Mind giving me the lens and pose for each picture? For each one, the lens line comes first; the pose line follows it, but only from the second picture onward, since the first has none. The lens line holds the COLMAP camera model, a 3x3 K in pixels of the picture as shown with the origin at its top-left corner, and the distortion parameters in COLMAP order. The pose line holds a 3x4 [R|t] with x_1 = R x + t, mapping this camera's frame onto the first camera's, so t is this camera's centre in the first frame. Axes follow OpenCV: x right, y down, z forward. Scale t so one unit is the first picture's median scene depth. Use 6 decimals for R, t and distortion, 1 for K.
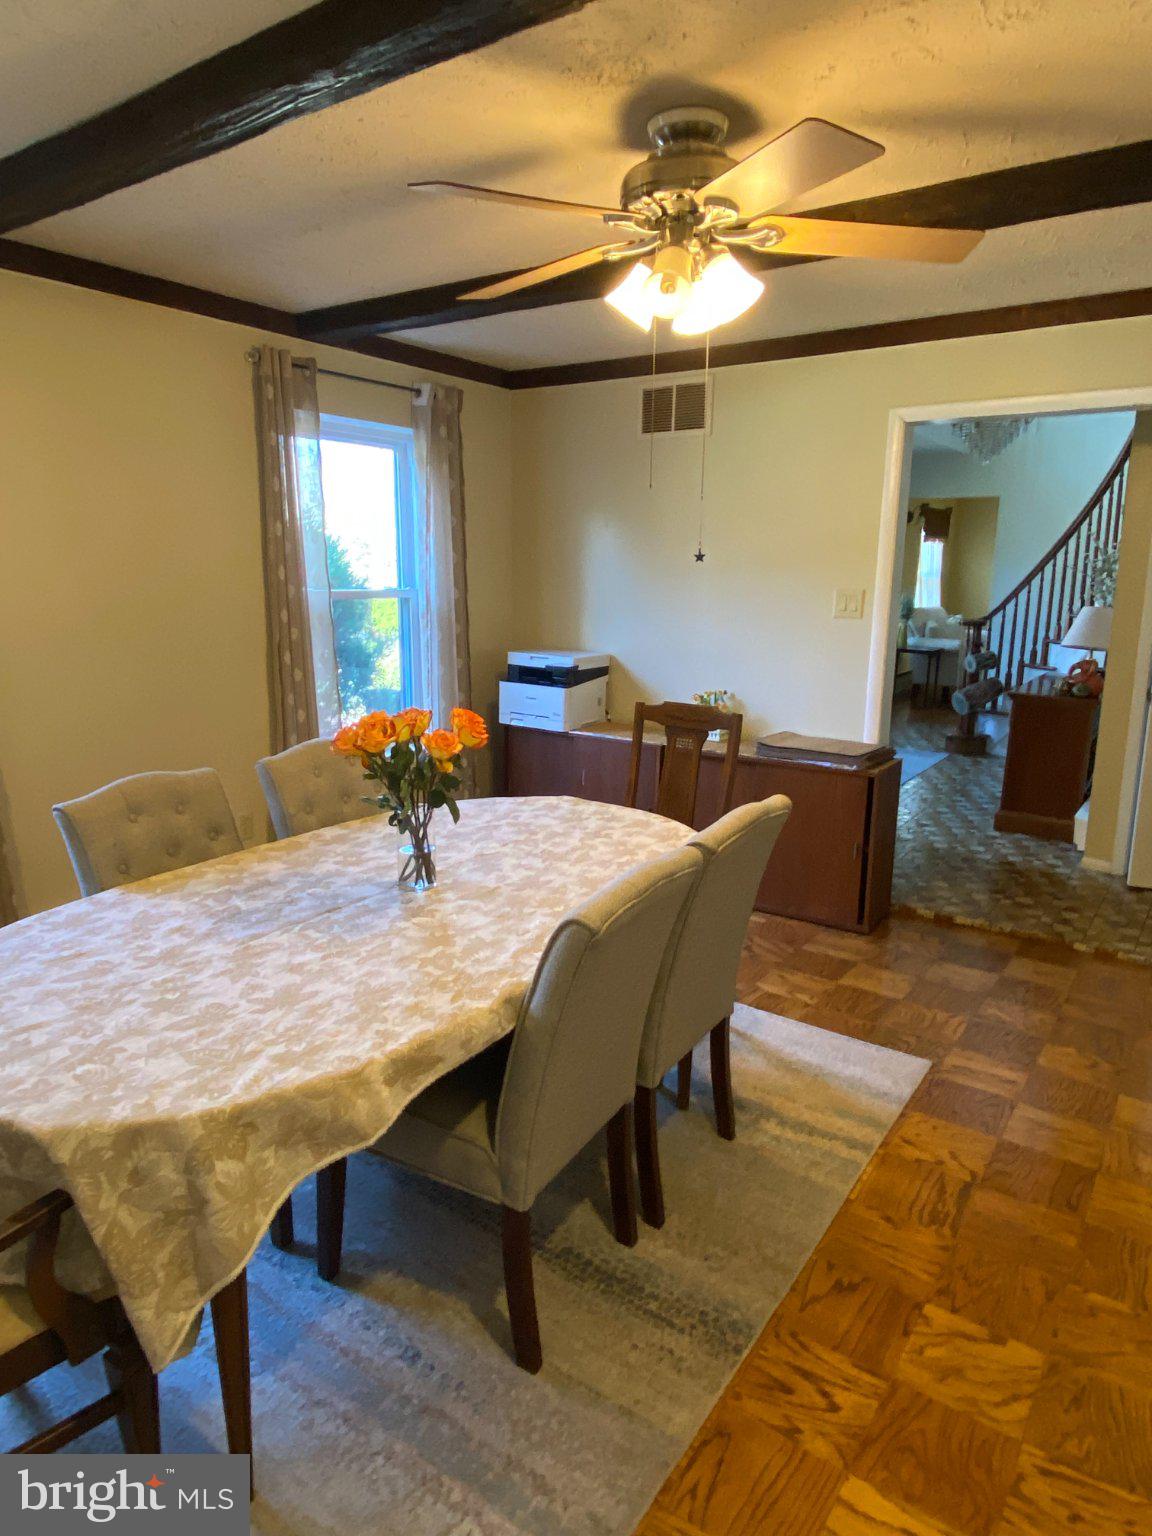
lens RADIAL K [[949.6, 0, 572.4], [0, 949.6, 762.7], [0, 0, 1]] dist [0.022088, -0.029468]
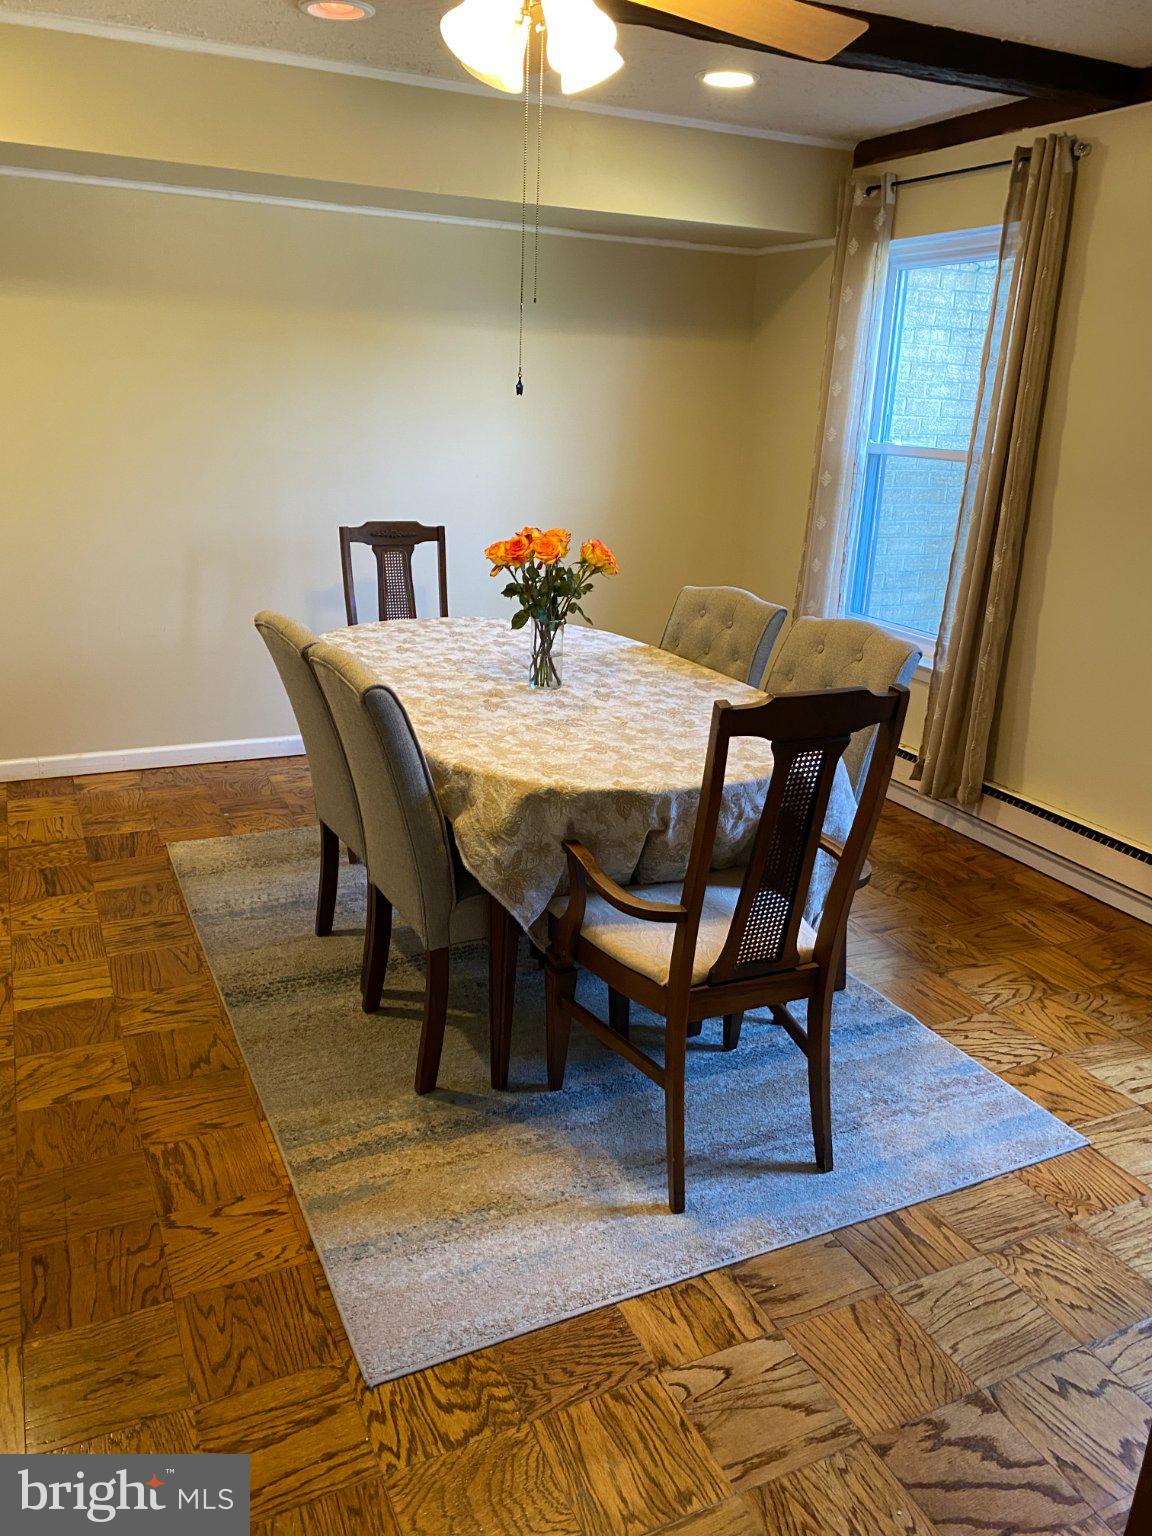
lens RADIAL K [[1151.6, 0, 577.2], [0, 1151.6, 772.7], [0, 0, 1]] dist [0.014758, 0.002602]
pose [[-0.484797, 0.247268, -0.838946, 0.942843], [-0.227382, 0.890591, 0.393885, -0.312339], [0.844553, 0.381715, -0.375532, 1.480954]]
